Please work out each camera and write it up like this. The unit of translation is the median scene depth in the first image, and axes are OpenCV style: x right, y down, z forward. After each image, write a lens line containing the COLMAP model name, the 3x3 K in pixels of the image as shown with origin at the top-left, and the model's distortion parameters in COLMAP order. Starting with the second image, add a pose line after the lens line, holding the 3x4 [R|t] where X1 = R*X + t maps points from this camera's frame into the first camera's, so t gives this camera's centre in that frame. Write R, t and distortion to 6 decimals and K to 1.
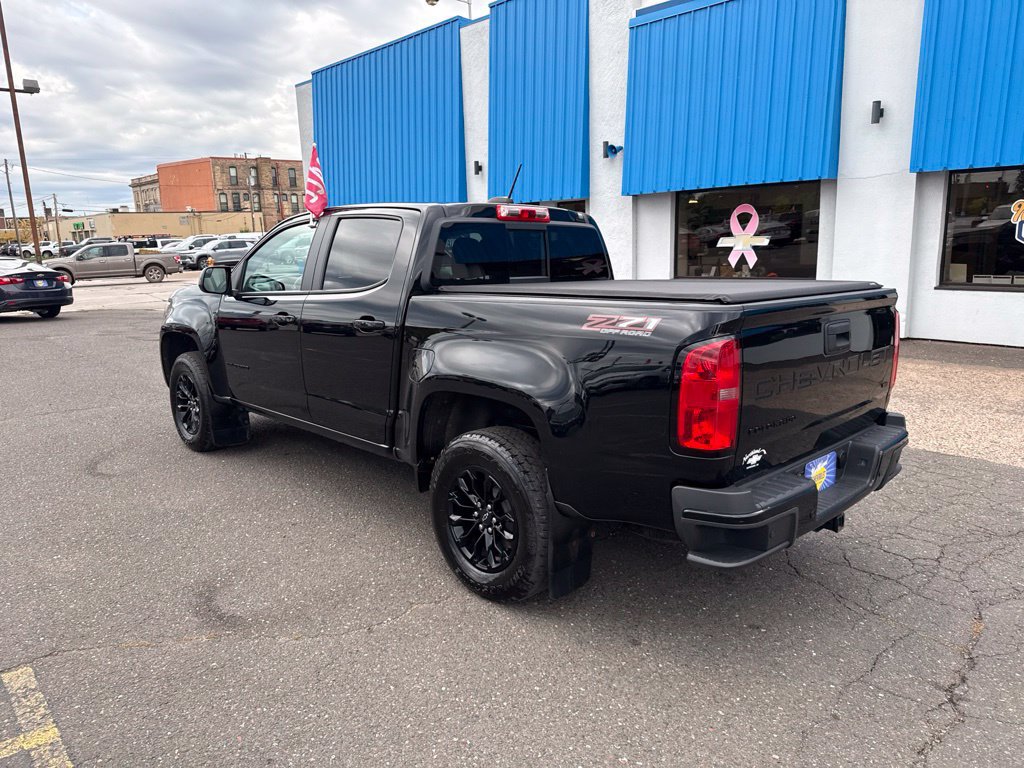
lens RADIAL K [[720.1, 0, 512.1], [0, 720.1, 383.6], [0, 0, 1]] dist [0.033678, -0.039549]
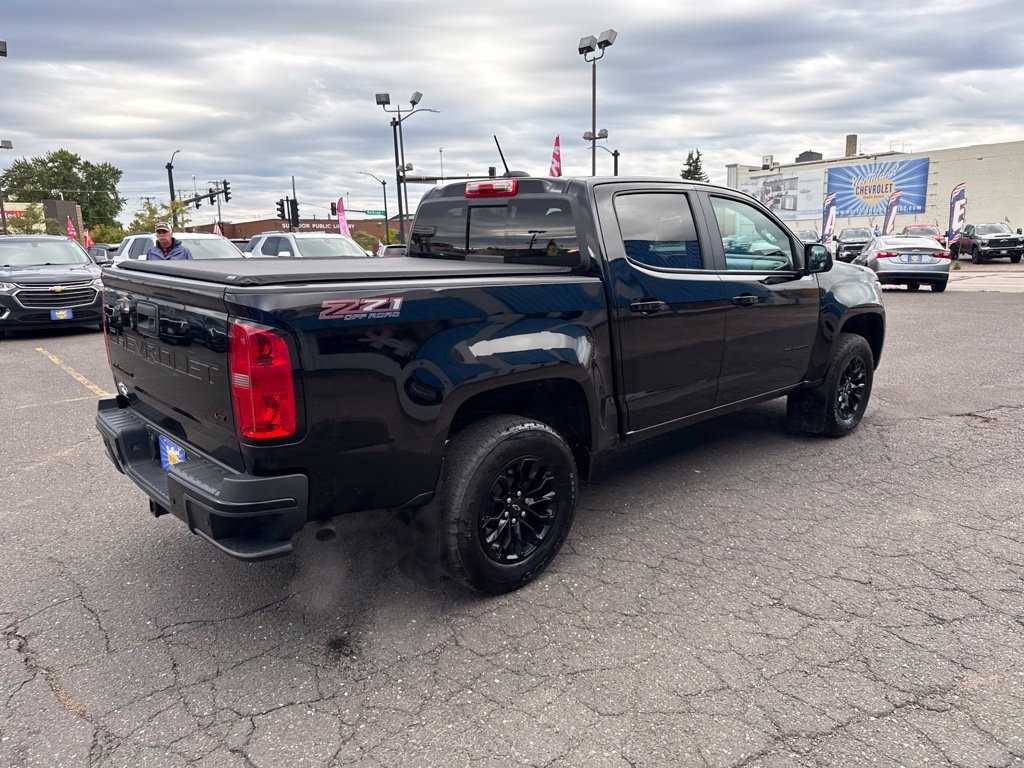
lens RADIAL K [[720.1, 0, 517.9], [0, 720.1, 390.2], [0, 0, 1]] dist [0.033678, -0.039549]
pose [[-0.027746, 0.223317, -0.974351, 0.781470], [-0.179960, 0.957684, 0.224622, -0.155646], [0.983282, 0.181577, 0.013616, 0.828746]]
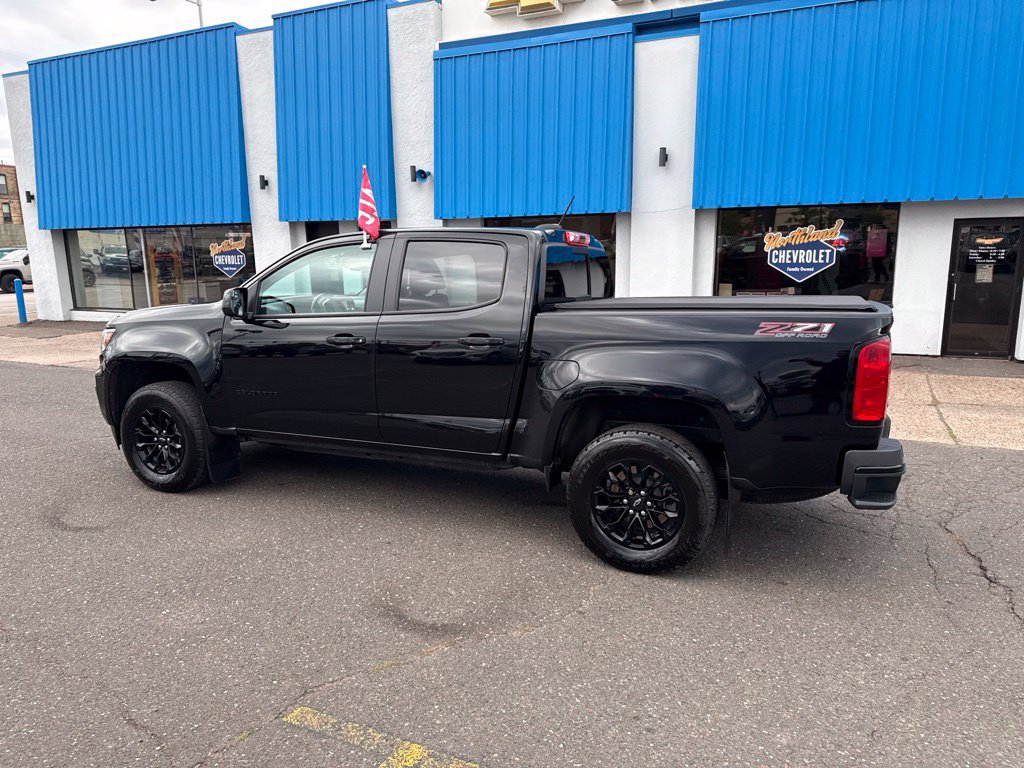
lens RADIAL K [[719.6, 0, 511.1], [0, 719.6, 396.1], [0, 0, 1]] dist [0.037656, -0.044167]
pose [[0.924083, -0.061774, 0.377166, -0.401696], [0.065753, 0.997833, 0.002329, -0.000662], [-0.376493, 0.022647, 0.926143, 0.001606]]
